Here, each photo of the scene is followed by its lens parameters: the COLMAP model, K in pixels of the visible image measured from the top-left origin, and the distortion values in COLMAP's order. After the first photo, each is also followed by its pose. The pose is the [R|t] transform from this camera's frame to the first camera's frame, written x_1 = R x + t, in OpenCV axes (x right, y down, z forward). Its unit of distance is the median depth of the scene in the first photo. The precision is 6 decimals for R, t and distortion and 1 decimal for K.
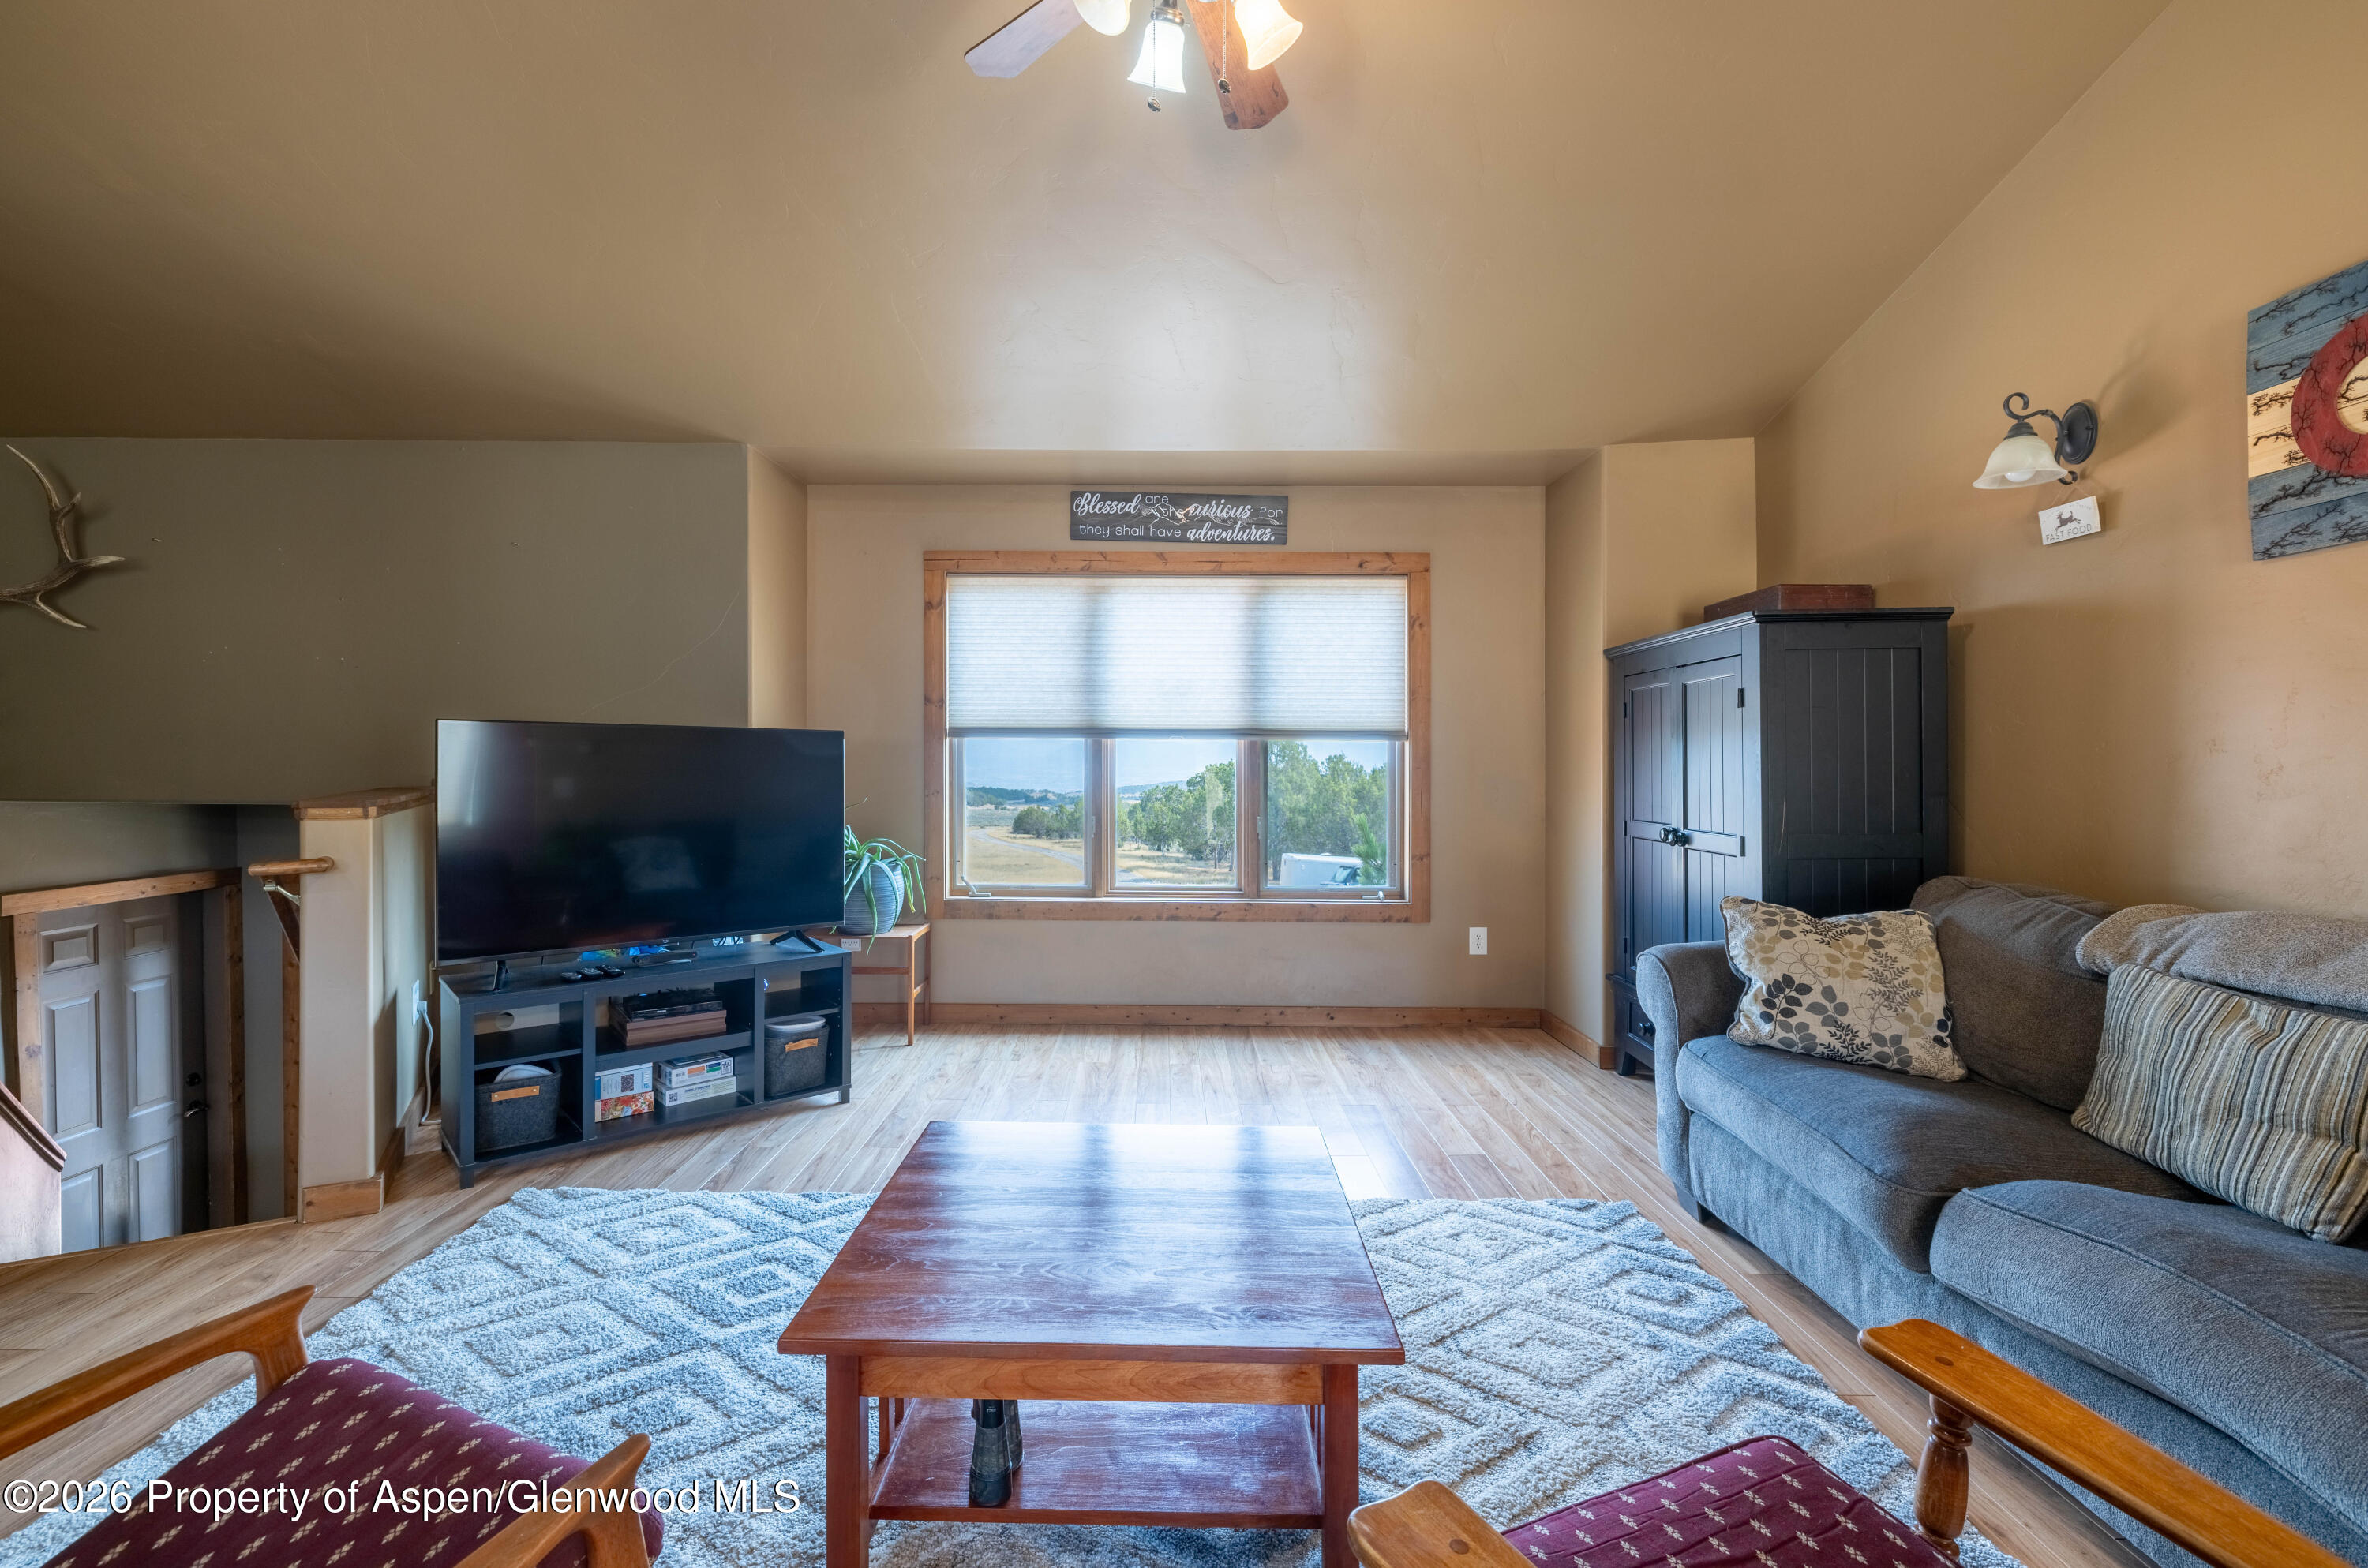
lens RADIAL K [[993.9, 0, 1073.1], [0, 993.9, 759.4], [0, 0, 1]] dist [0.001273, -0.000614]
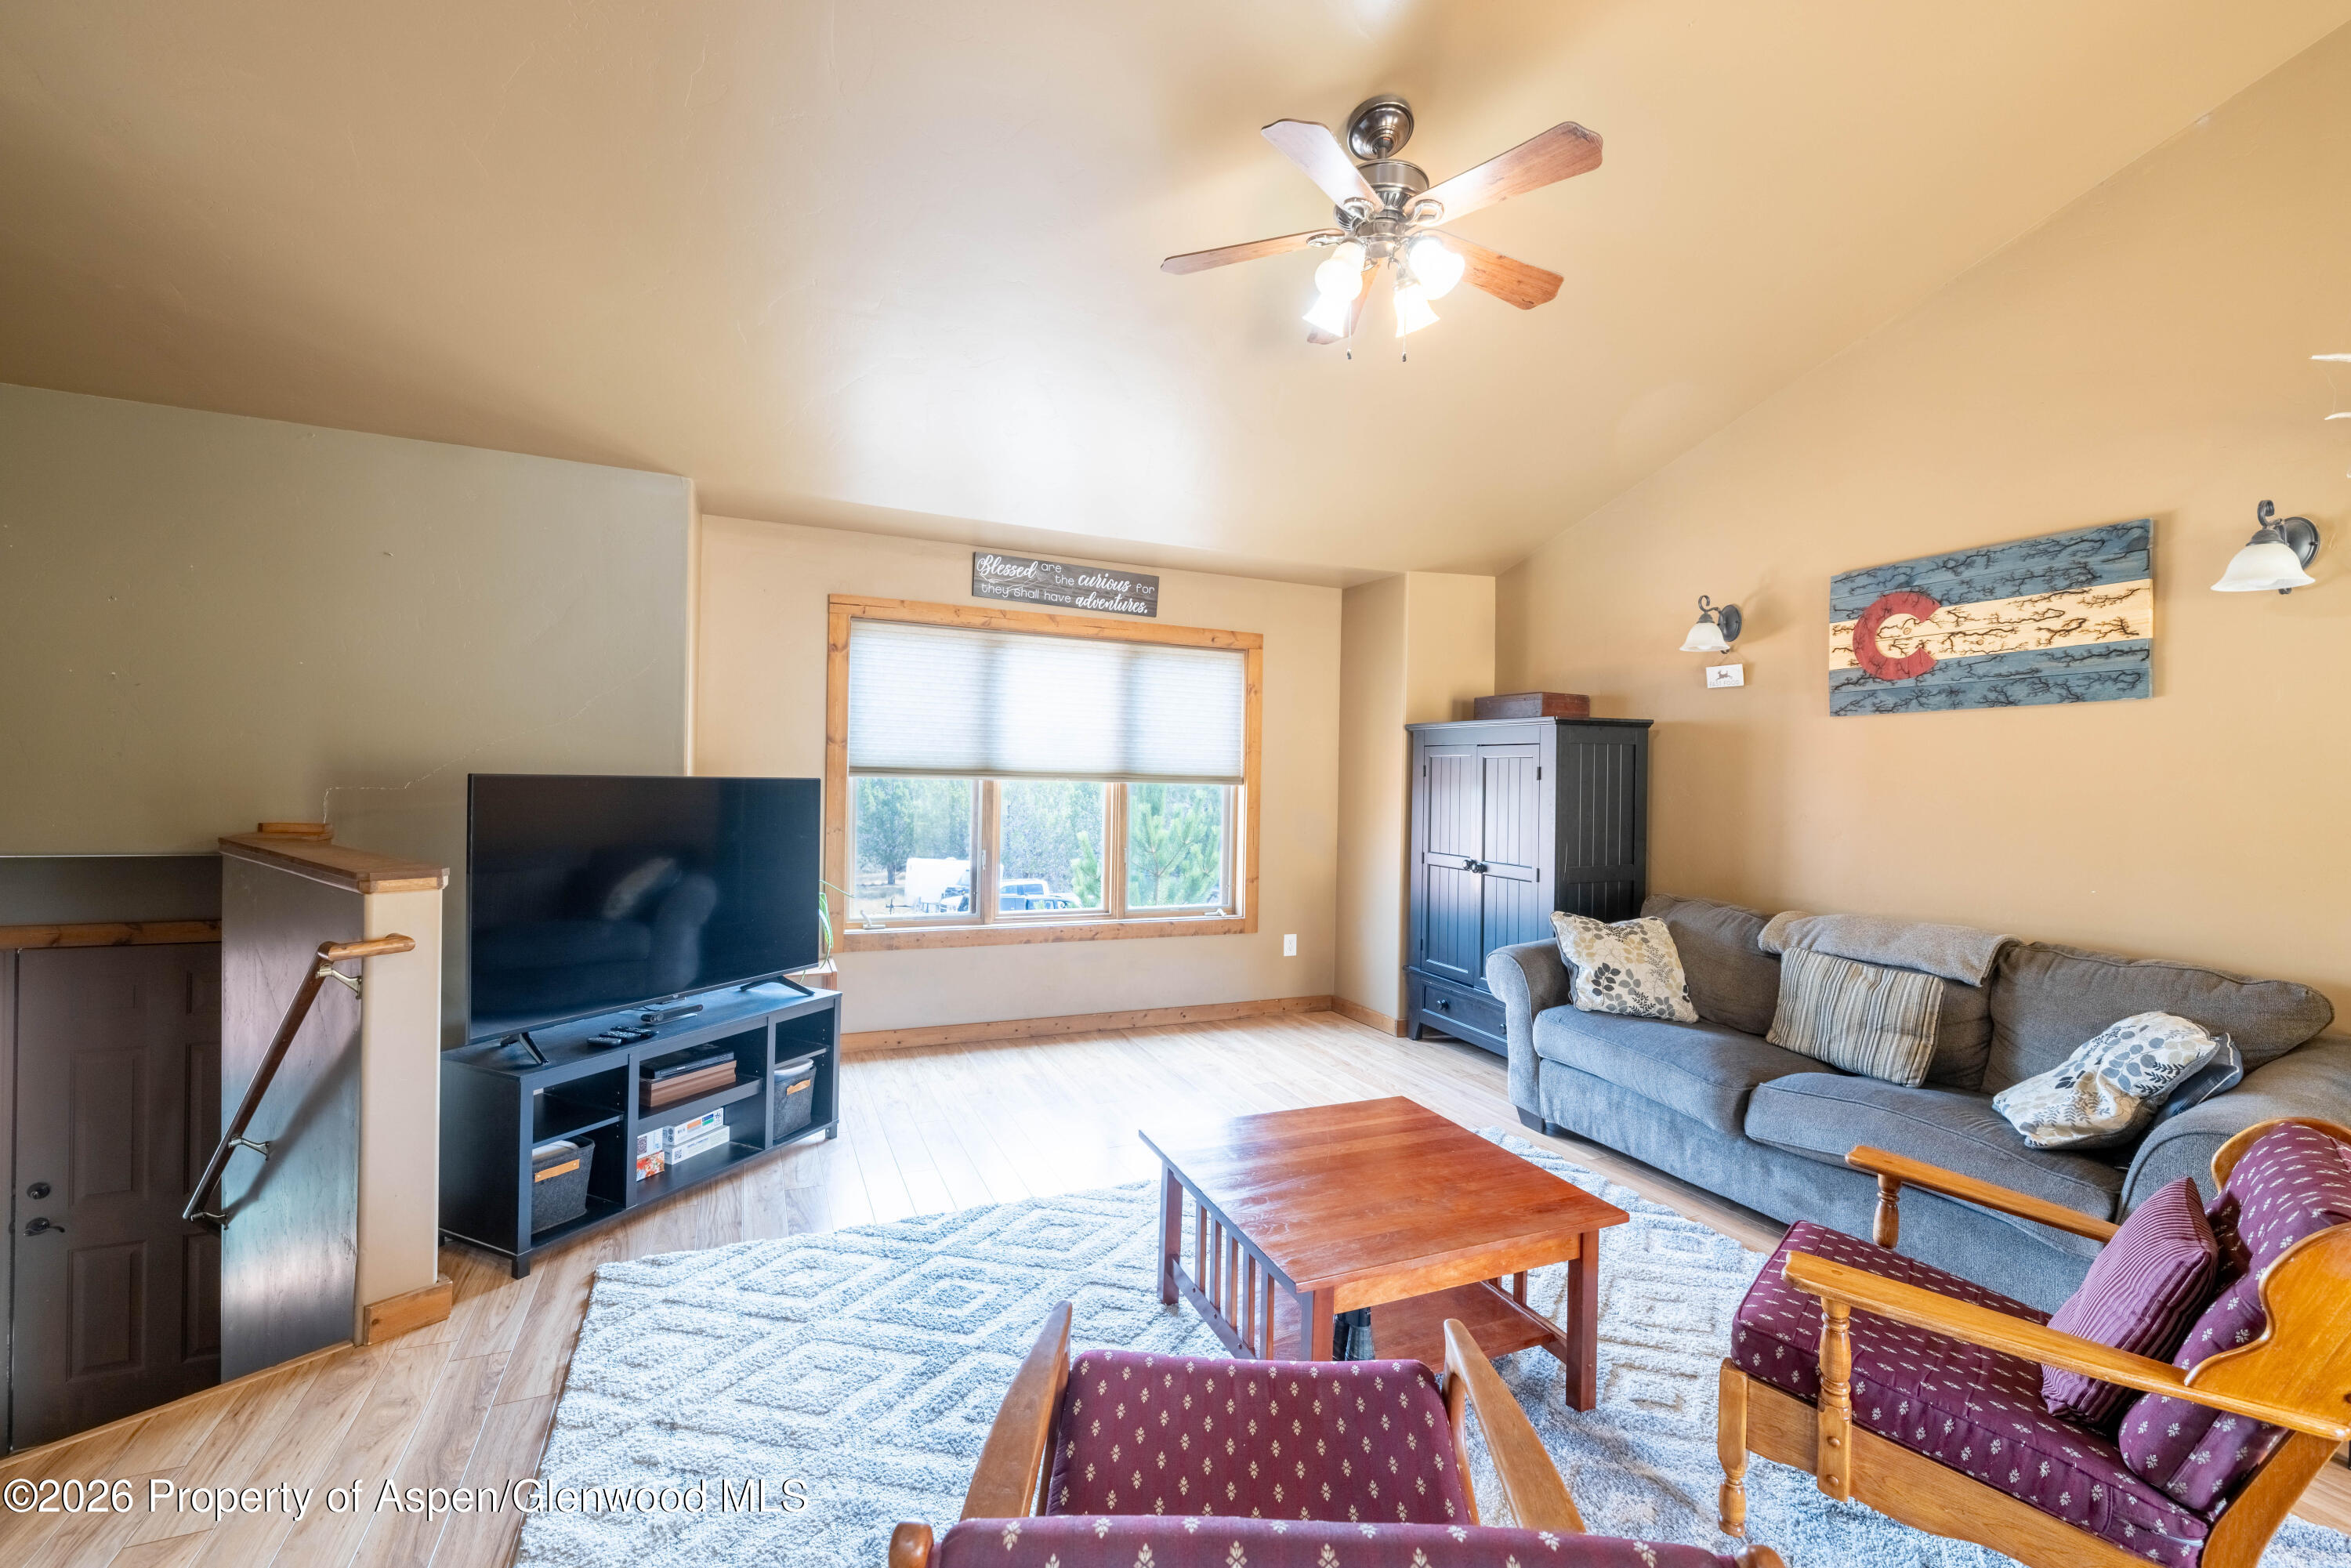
lens RADIAL K [[986.9, 0, 1088.6], [0, 986.9, 770.1], [0, 0, 1]] dist [0.001273, -0.000614]
pose [[0.916186, 0.014131, 0.400504, -0.527643], [-0.016736, 0.999855, 0.003009, -0.061738], [-0.400404, -0.009460, 0.916290, -0.065256]]
